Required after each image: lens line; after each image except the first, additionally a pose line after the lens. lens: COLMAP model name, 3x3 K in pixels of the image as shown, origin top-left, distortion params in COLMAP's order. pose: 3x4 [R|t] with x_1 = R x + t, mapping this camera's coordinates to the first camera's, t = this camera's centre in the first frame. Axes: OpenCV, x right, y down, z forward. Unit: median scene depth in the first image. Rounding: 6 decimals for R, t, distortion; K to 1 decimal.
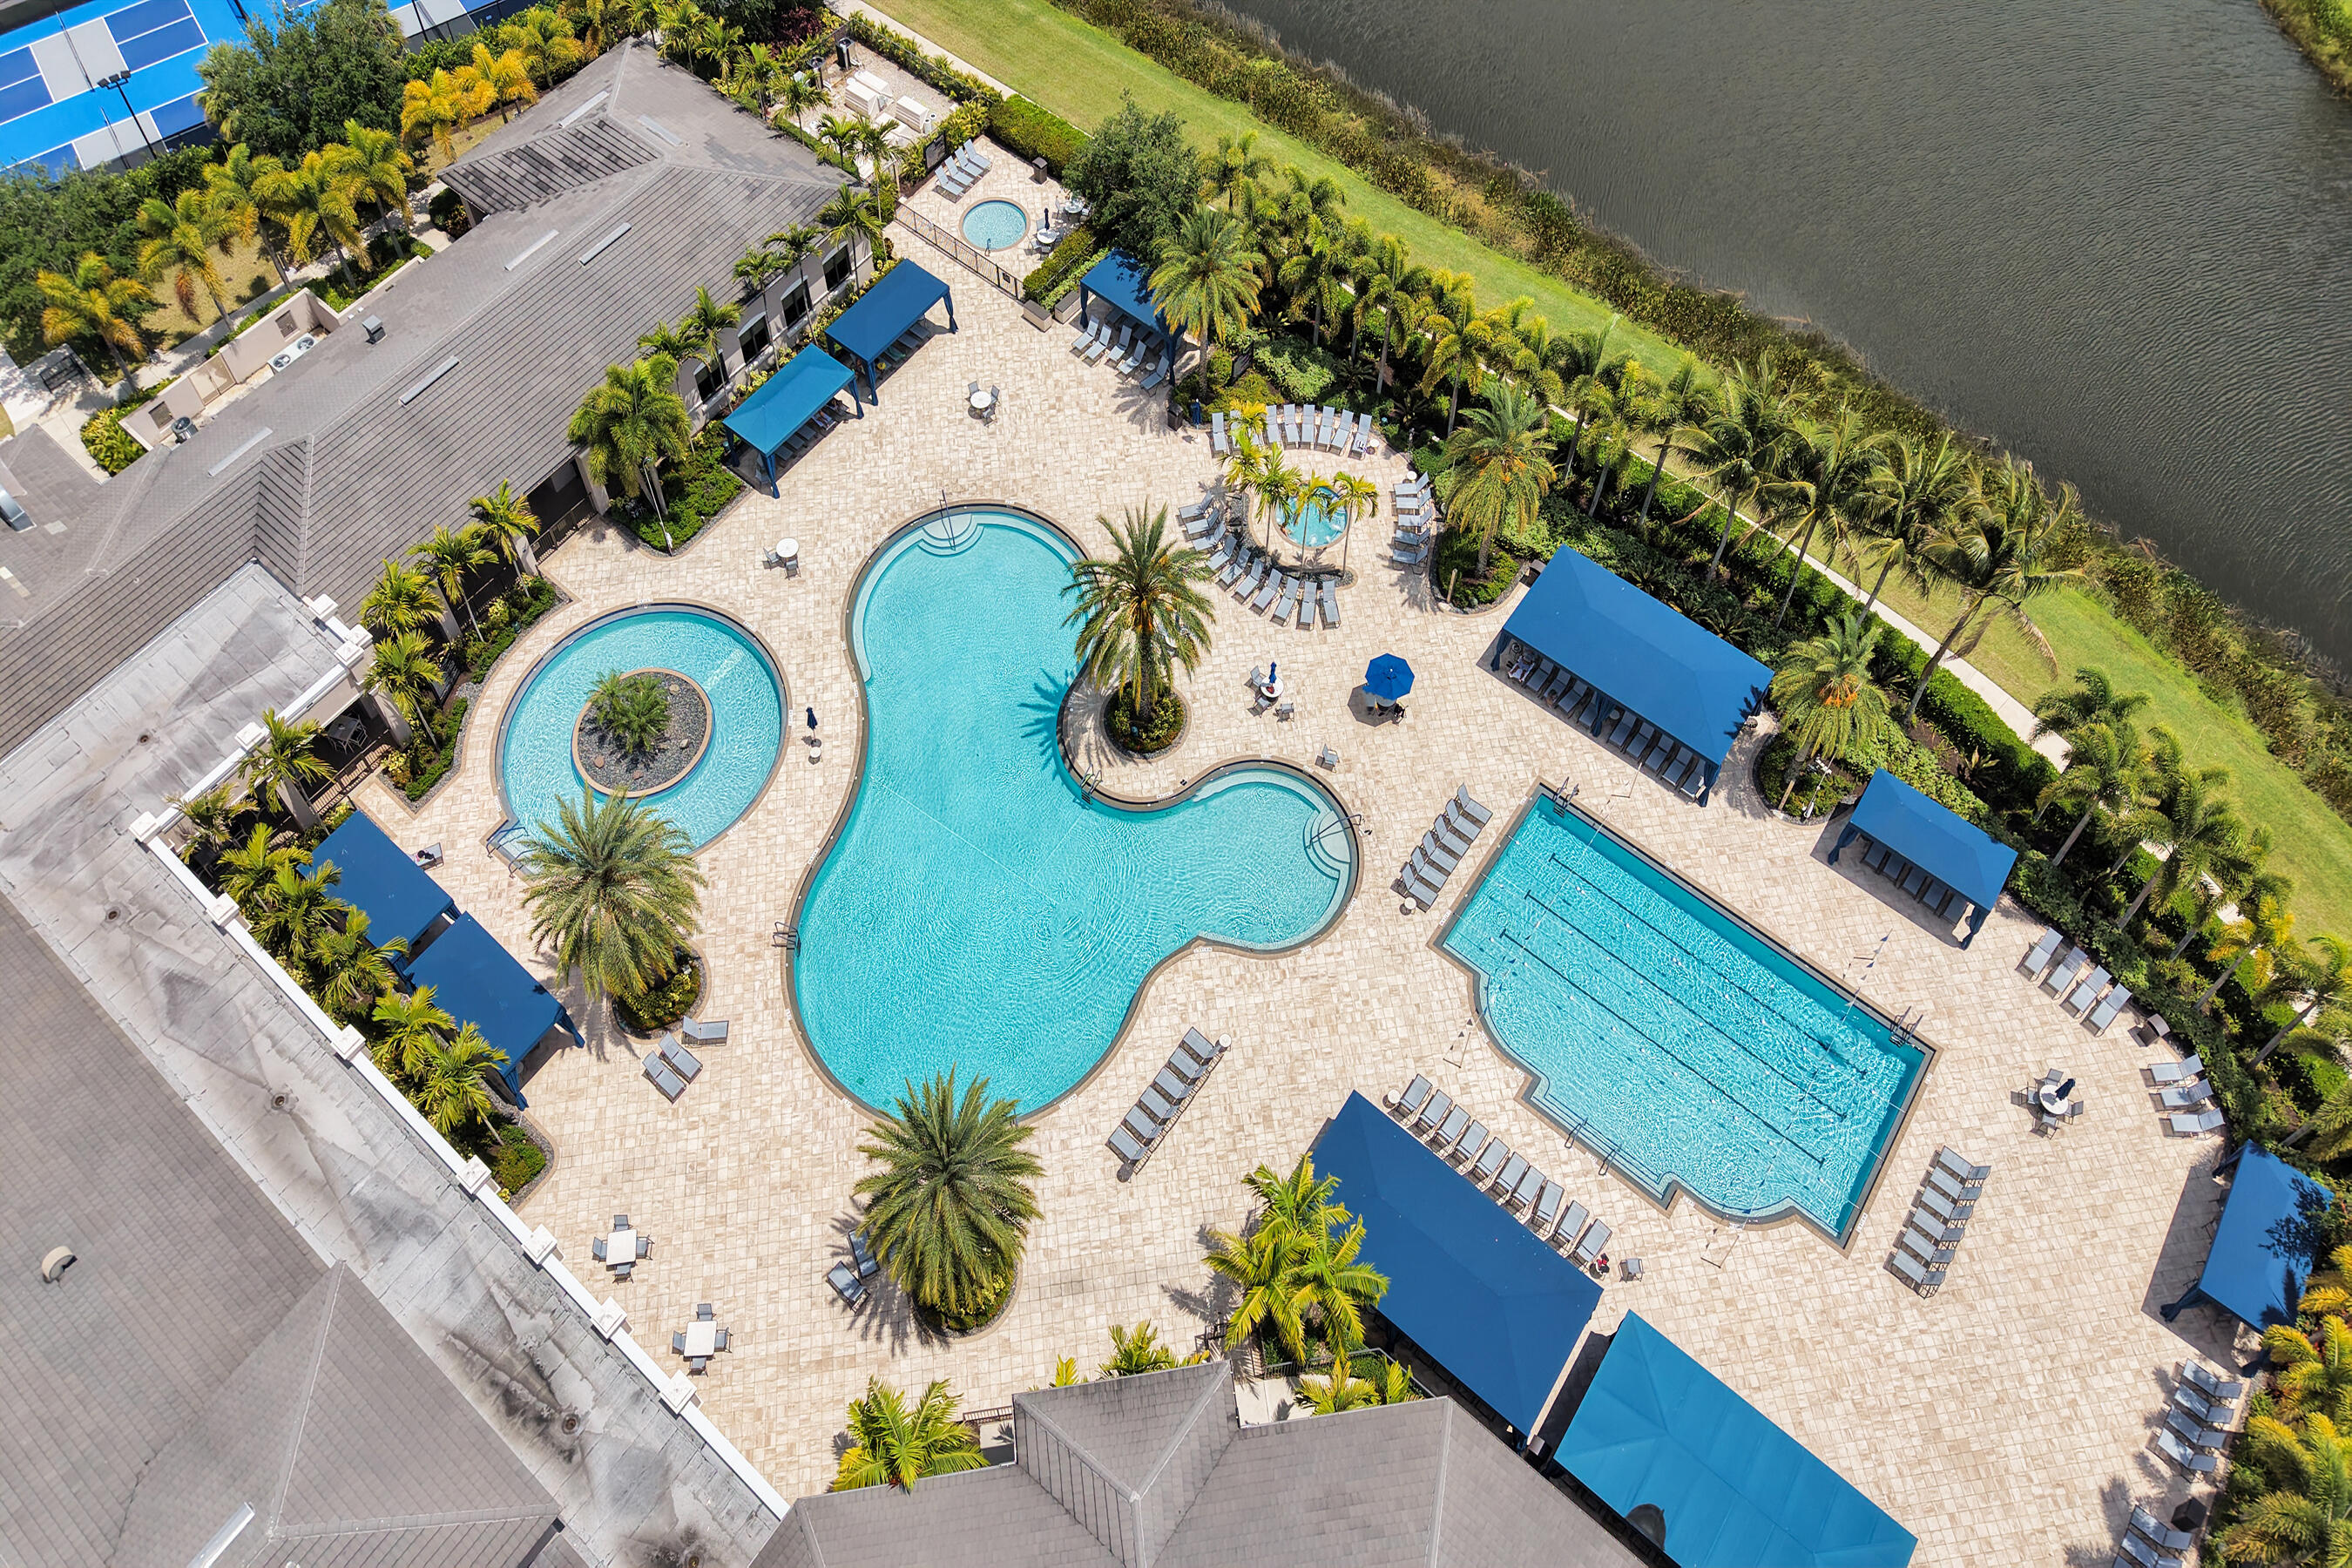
lens RADIAL K [[1635.5, 0, 1345.1], [0, 1635.5, 712.4], [0, 0, 1]] dist [-0.002099, 0.001486]
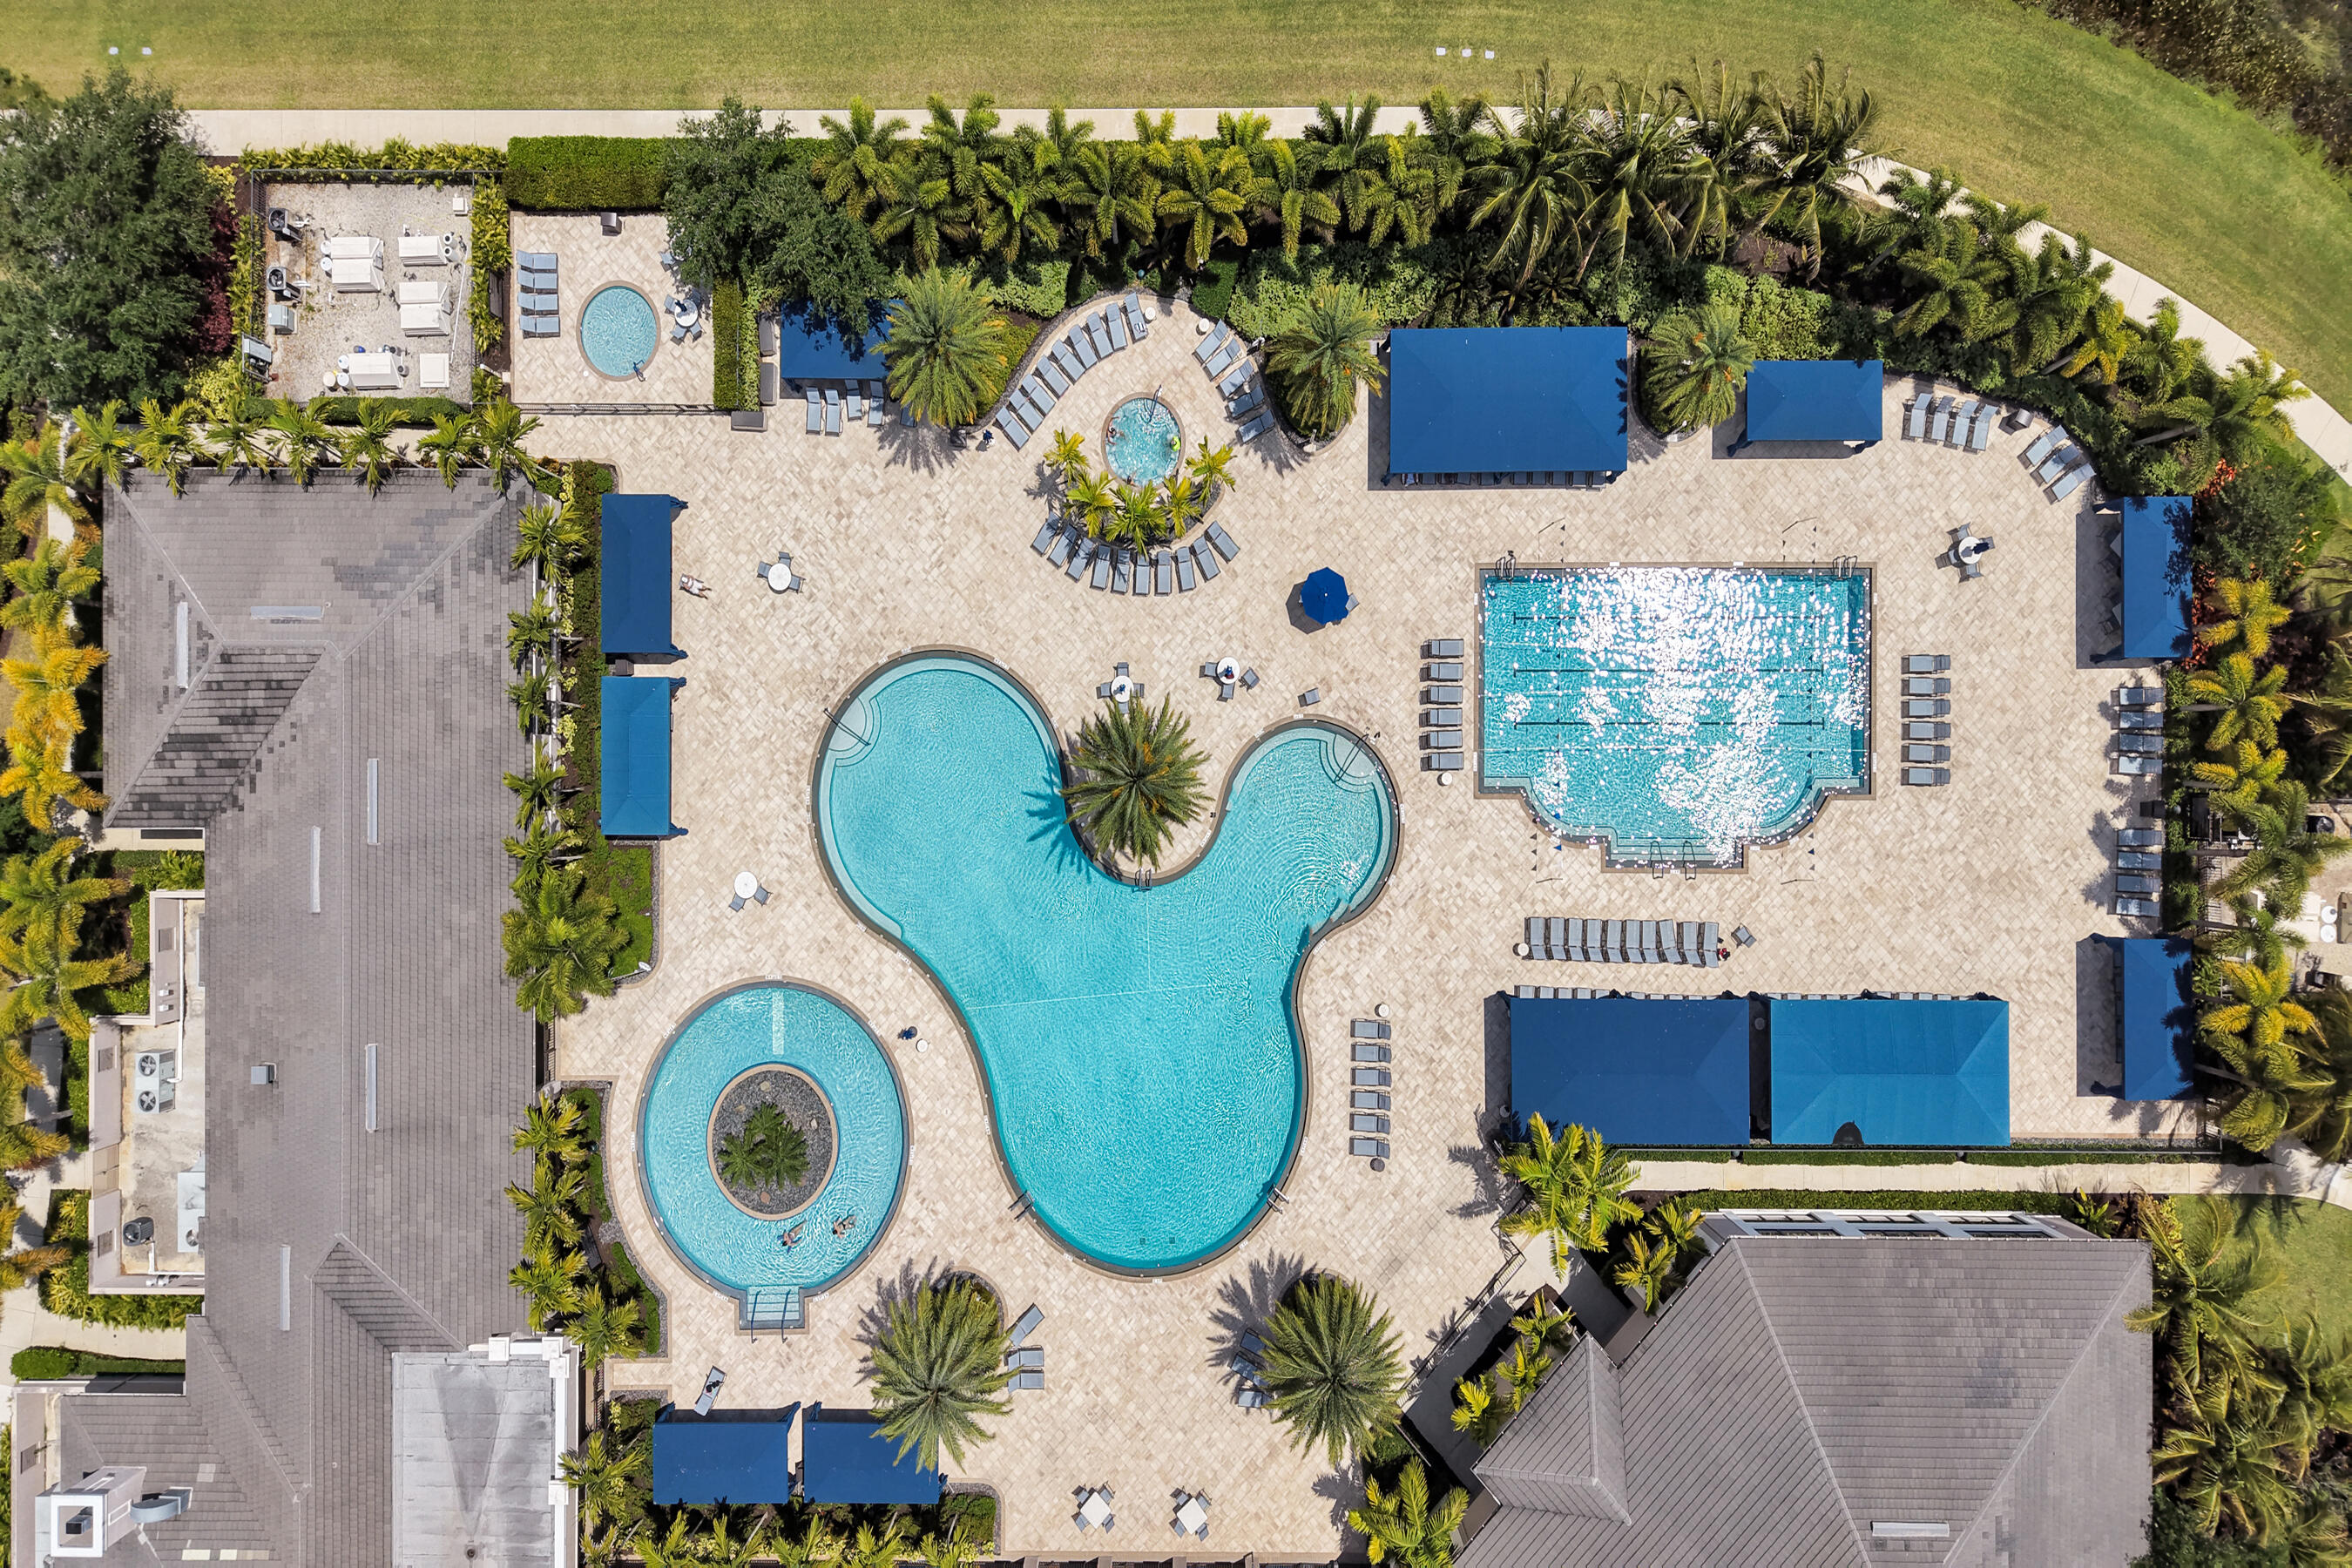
lens RADIAL K [[1635.5, 0, 1345.1], [0, 1635.5, 712.4], [0, 0, 1]] dist [-0.002099, 0.001486]
pose [[0.866422, -0.497709, 0.039987, -0.036930], [0.398851, 0.738052, 0.544240, -0.502540], [-0.300385, -0.455592, 0.837976, 0.166222]]
